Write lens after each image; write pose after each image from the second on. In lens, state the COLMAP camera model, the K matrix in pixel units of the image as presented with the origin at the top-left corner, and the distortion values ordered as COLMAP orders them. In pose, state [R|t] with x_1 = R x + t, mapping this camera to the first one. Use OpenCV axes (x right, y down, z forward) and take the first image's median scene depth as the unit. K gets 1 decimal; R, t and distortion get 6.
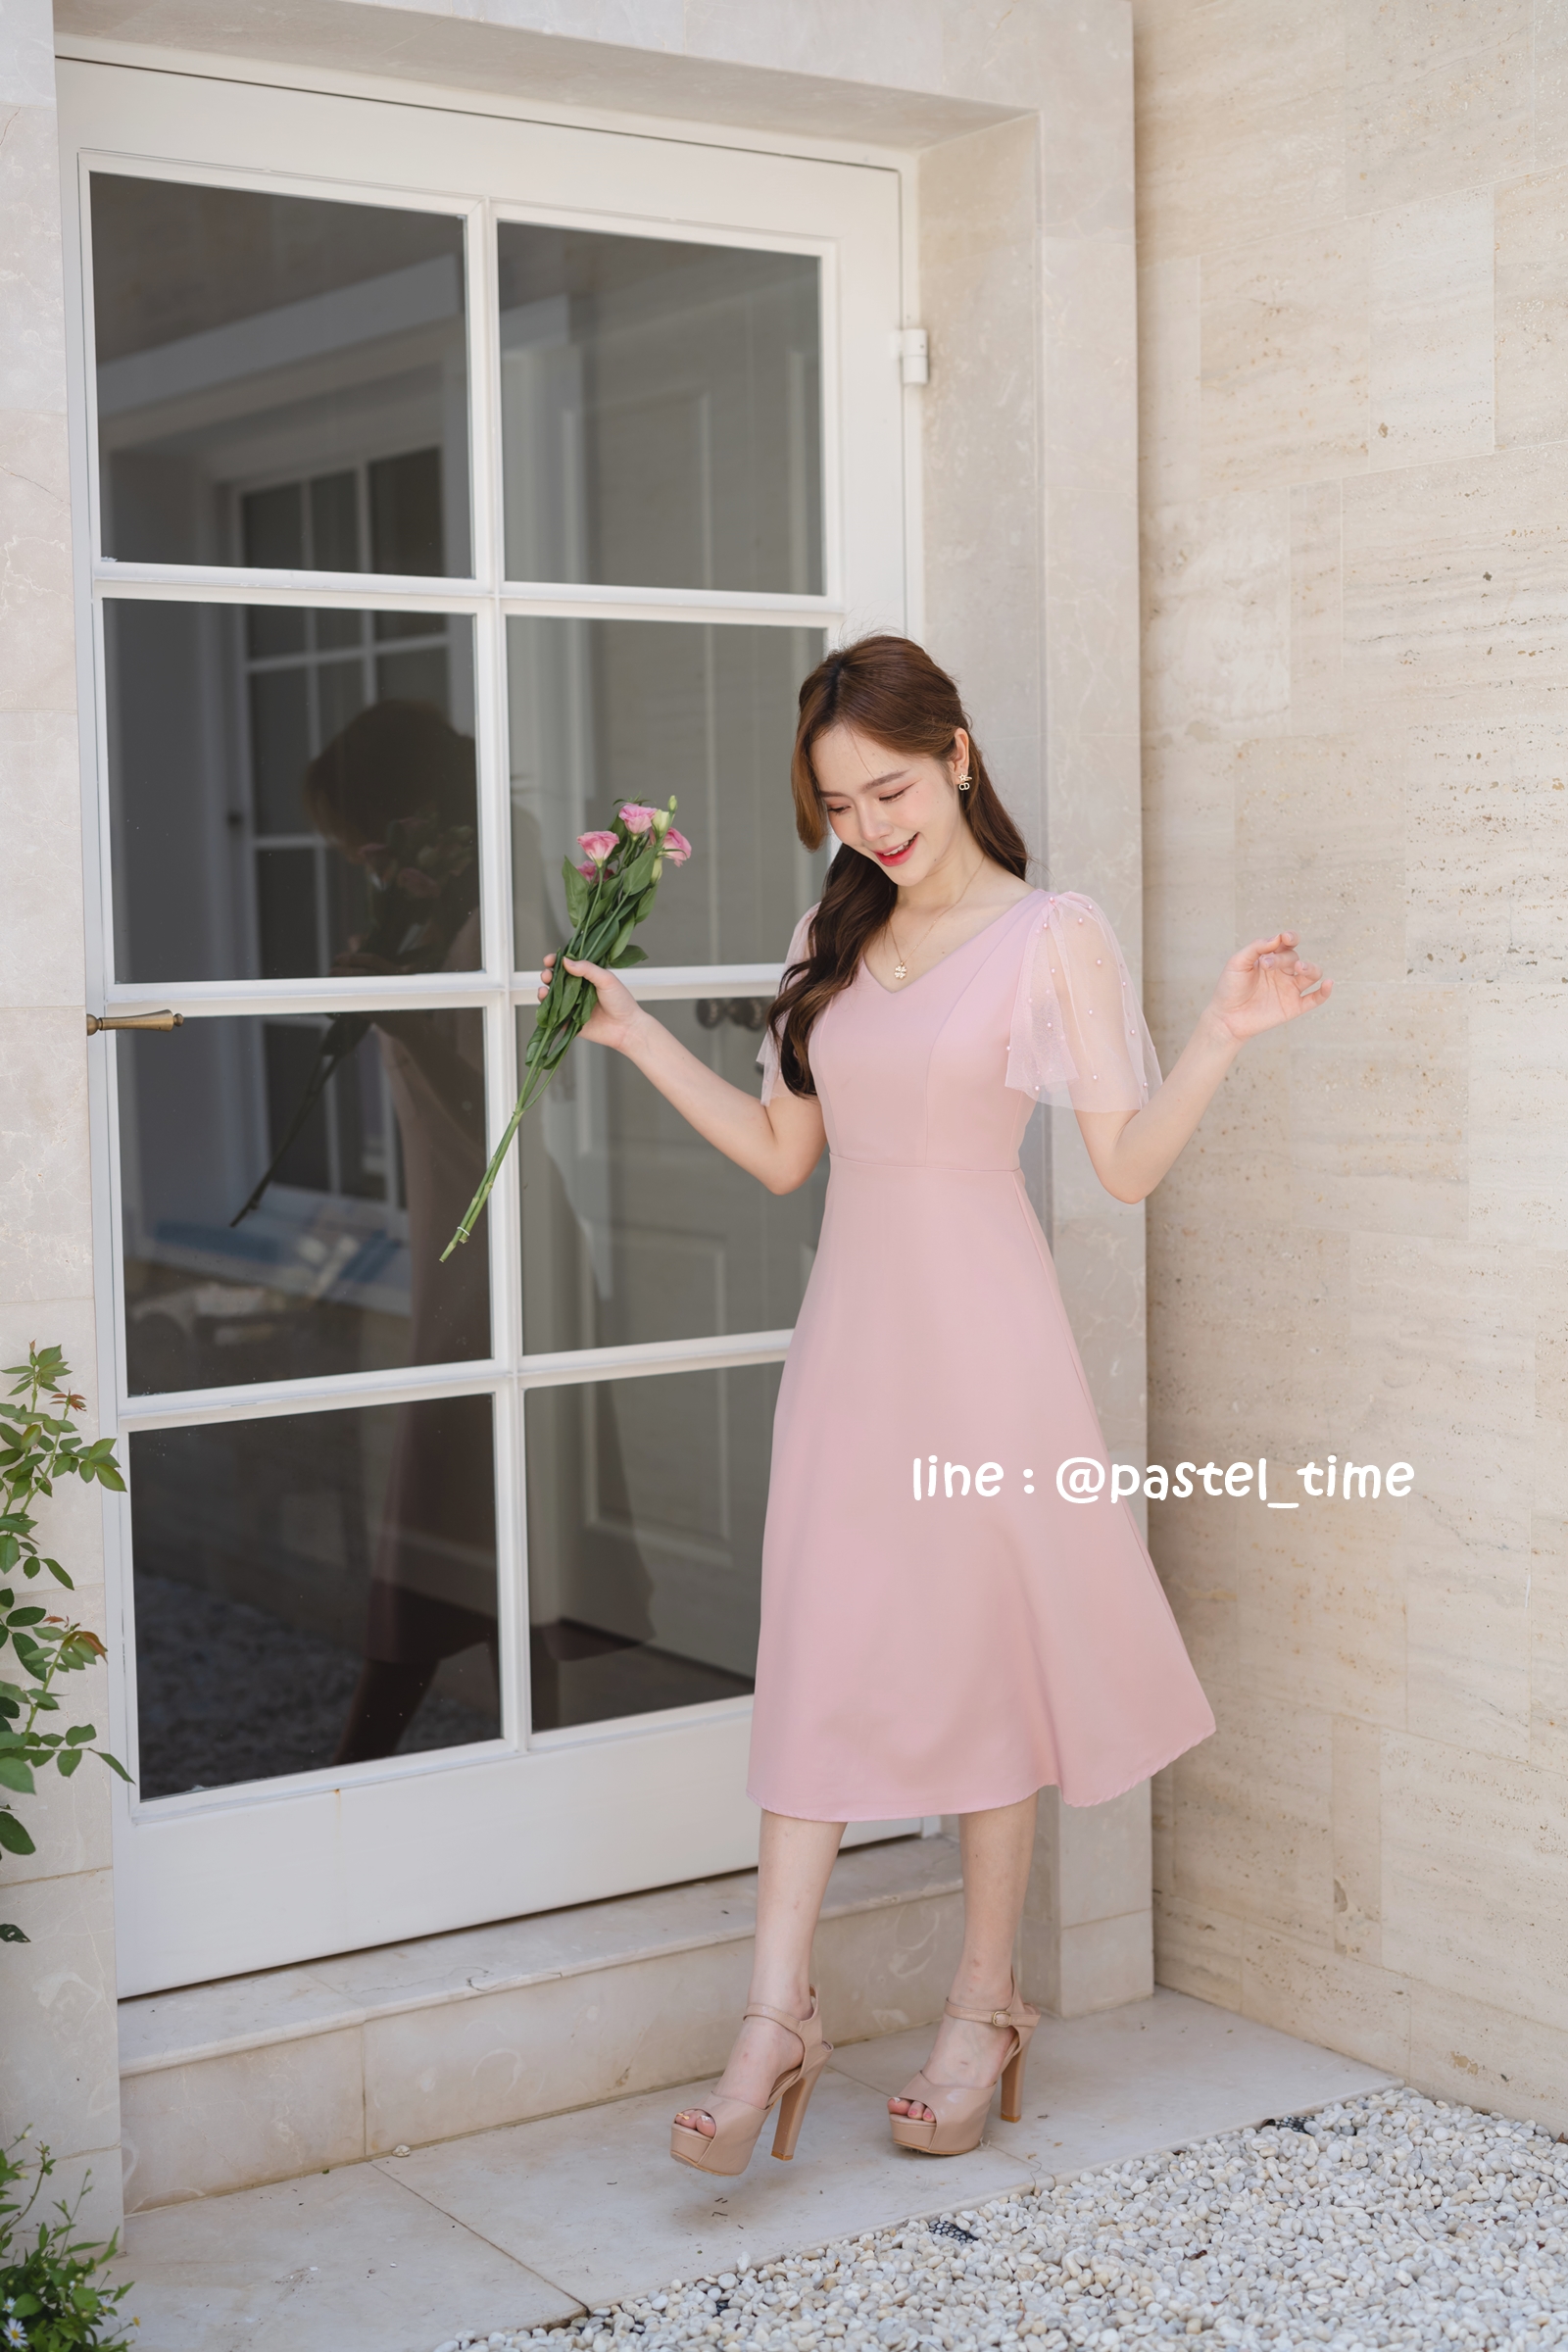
lens RADIAL K [[3393.7, 0, 808.2], [0, 3393.7, 1185.9], [0, 0, 1]] dist [-0.008872, 0.047841]
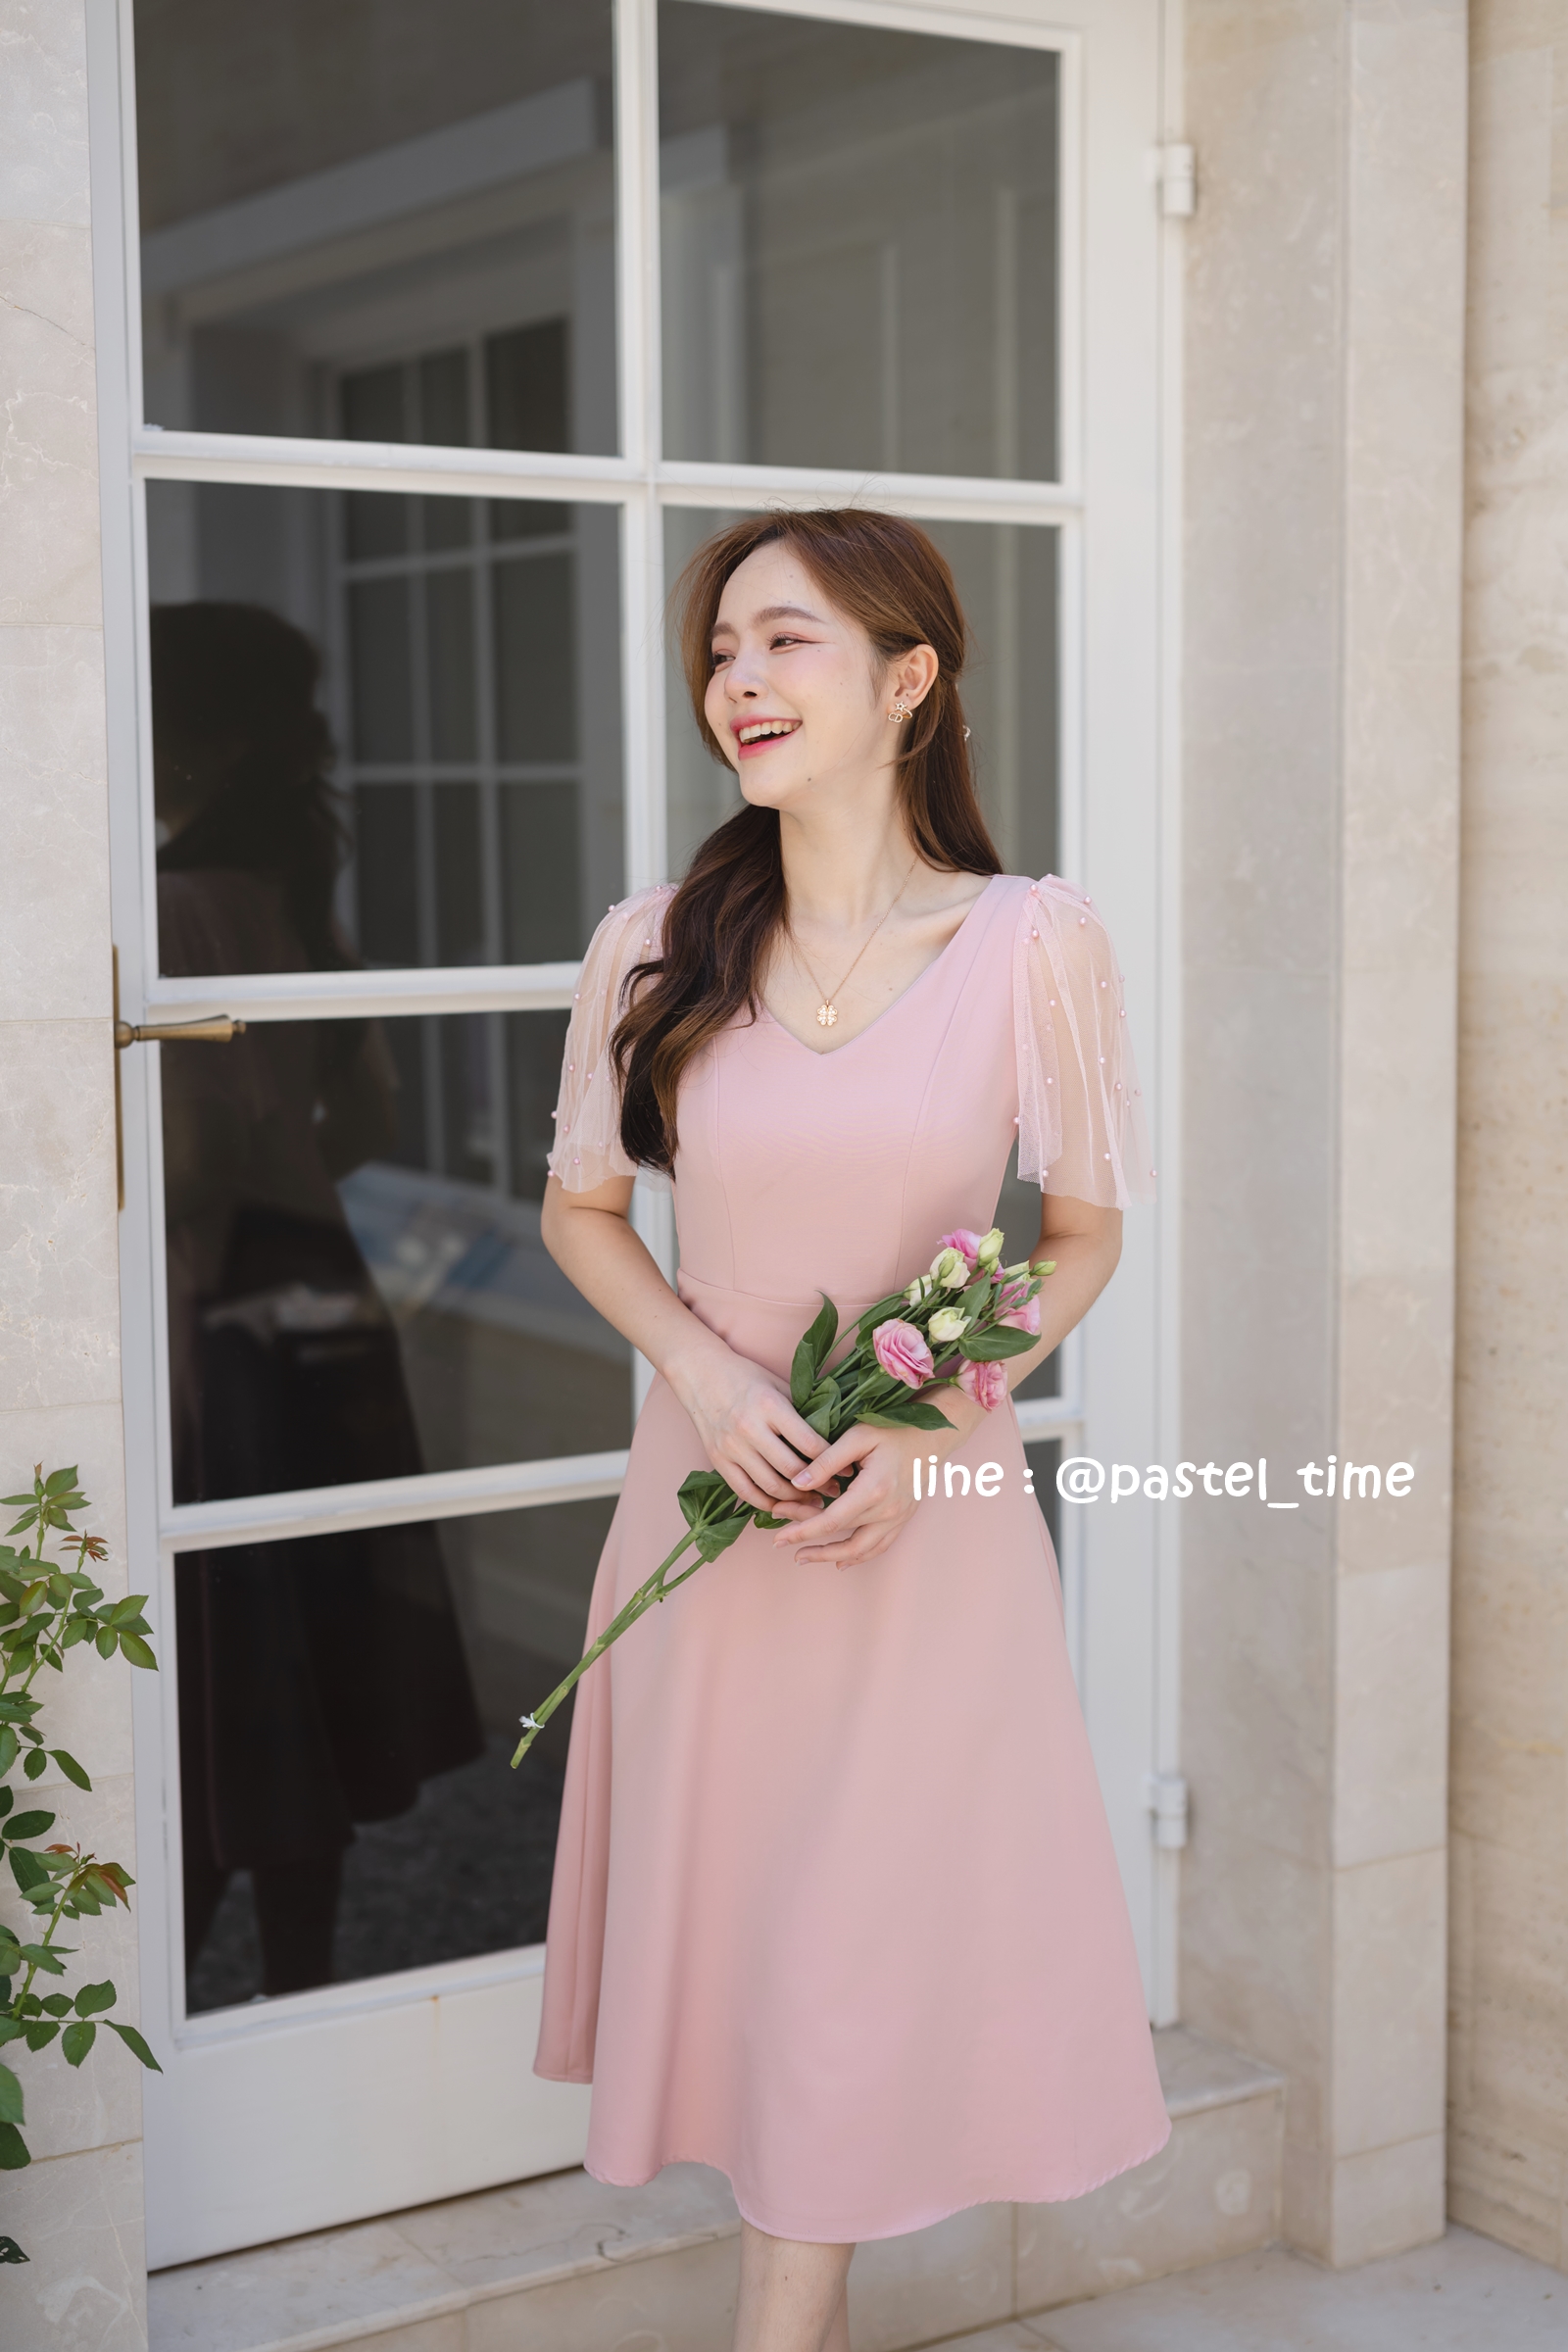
lens RADIAL K [[3393.8, 0, 788.4], [0, 3393.8, 1183.0], [0, 0, 1]] dist [-0.009735, 0.050236]
pose [[0.999324, 0.011608, -0.034873, -0.030963], [-0.010754, 0.999640, 0.024600, -0.031656], [0.035146, -0.024208, 0.999089, 0.216321]]
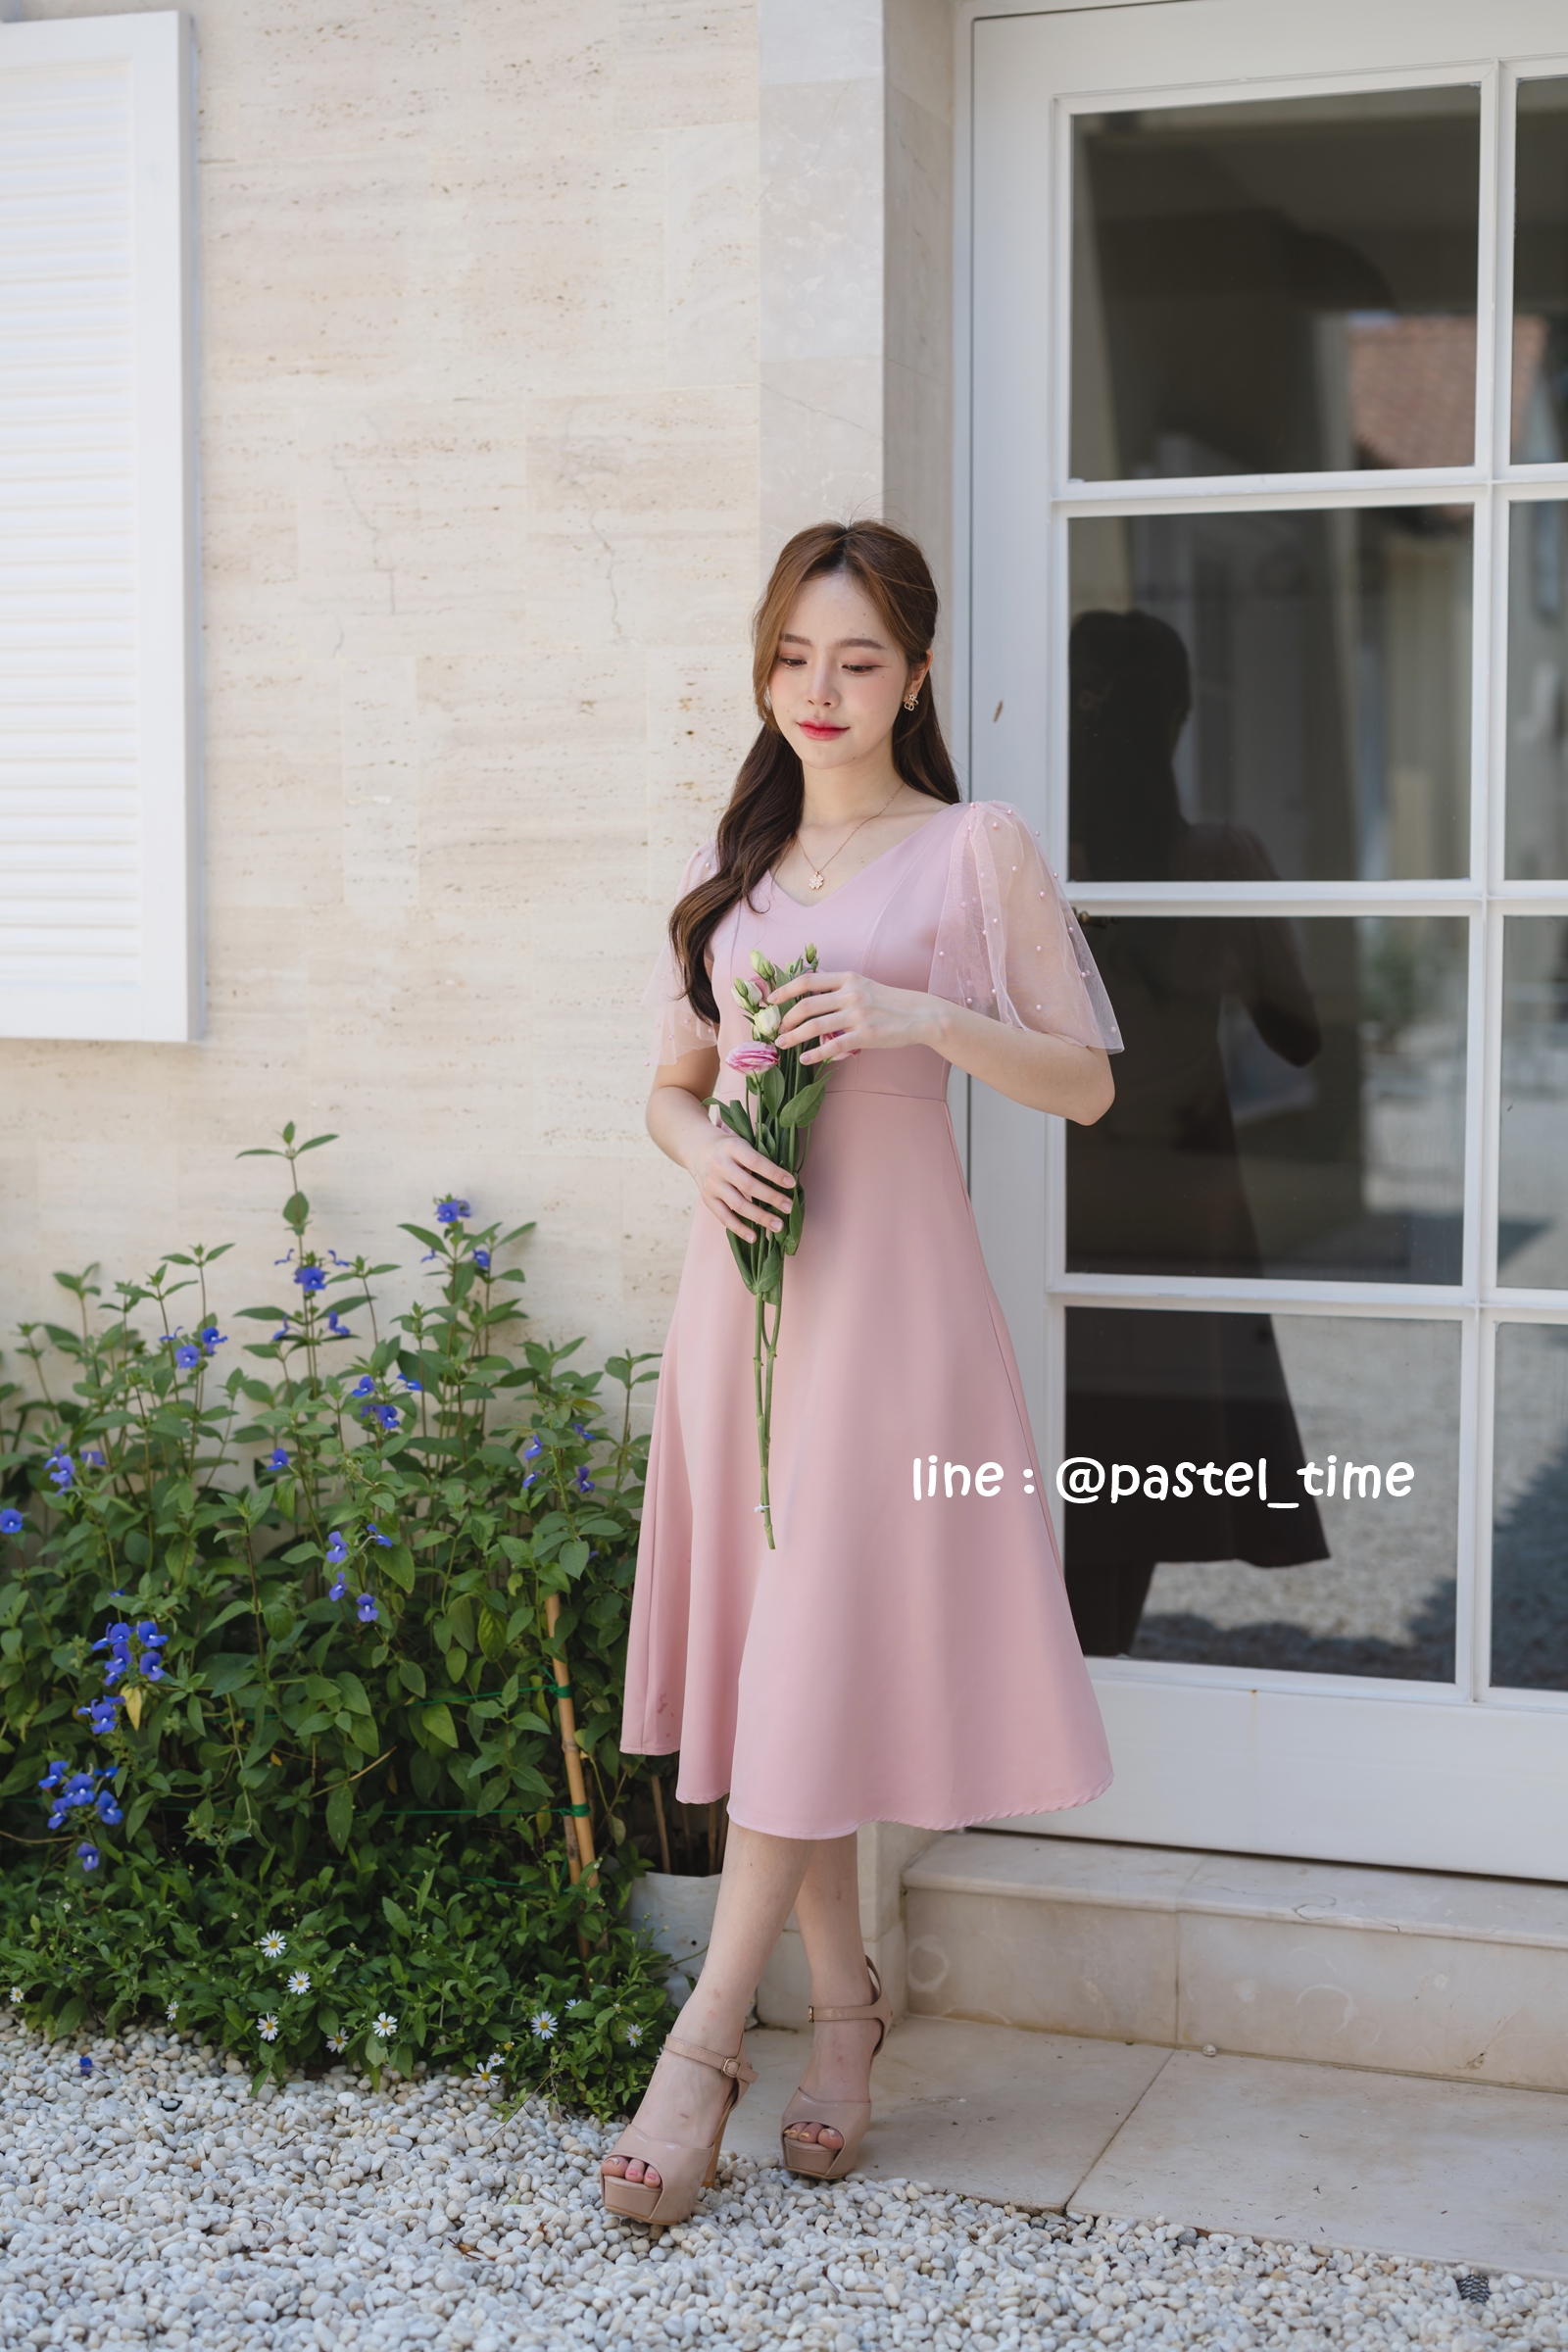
lens RADIAL K [[3392.5, 0, 786.0], [0, 3392.5, 1186.4], [0, 0, 1]] dist [-0.009395, 0.047664]
pose [[0.590028, 0.086163, -0.802772, 0.569543], [-0.073256, 0.995901, 0.053049, -0.013986], [0.804052, 0.027508, 0.593922, 0.284936]]
